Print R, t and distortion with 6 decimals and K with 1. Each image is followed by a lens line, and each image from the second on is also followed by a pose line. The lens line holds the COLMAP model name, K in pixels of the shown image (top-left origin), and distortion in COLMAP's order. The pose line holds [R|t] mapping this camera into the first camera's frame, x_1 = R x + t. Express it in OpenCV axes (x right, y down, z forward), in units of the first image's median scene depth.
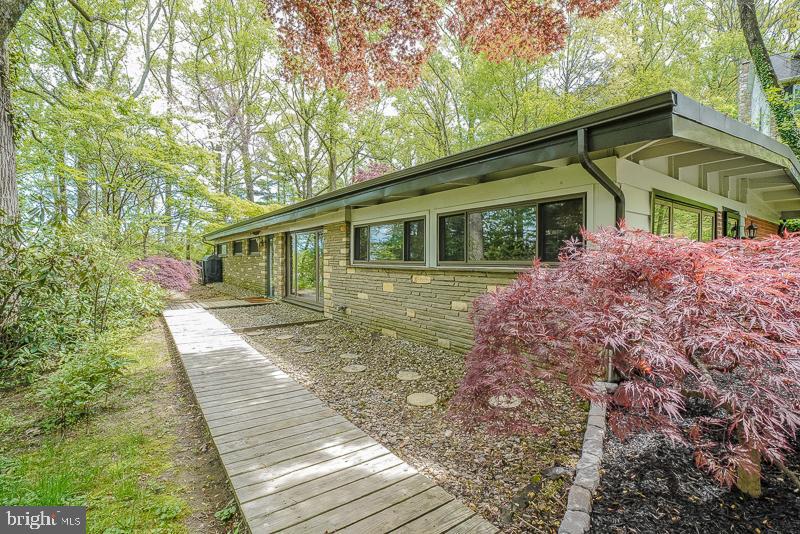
lens RADIAL K [[373.3, 0, 401.0], [0, 373.3, 270.1], [0, 0, 1]] dist [-0.037766, 0.007636]
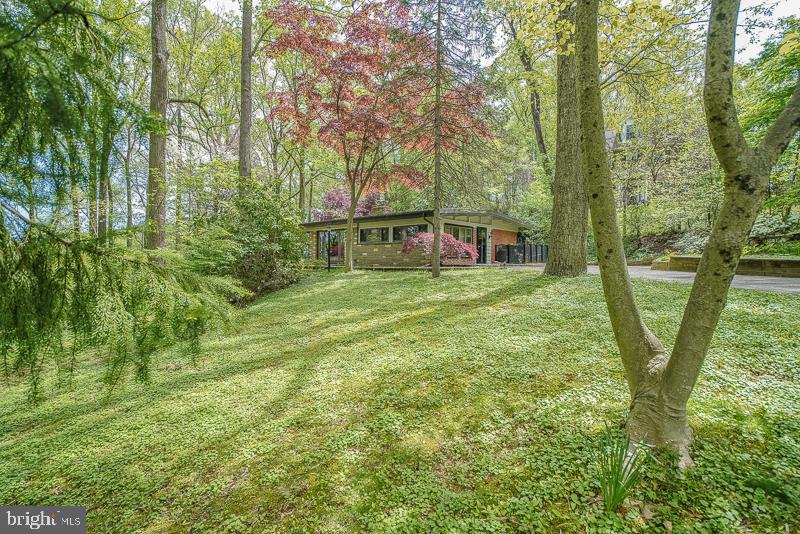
lens RADIAL K [[373.3, 0, 399.0], [0, 373.3, 261.1], [0, 0, 1]] dist [-0.037766, 0.007636]
pose [[0.983798, 0.009245, 0.179043, -0.242289], [-0.004541, 0.999634, -0.026663, 0.135777], [-0.179224, 0.025418, 0.983480, -1.257817]]
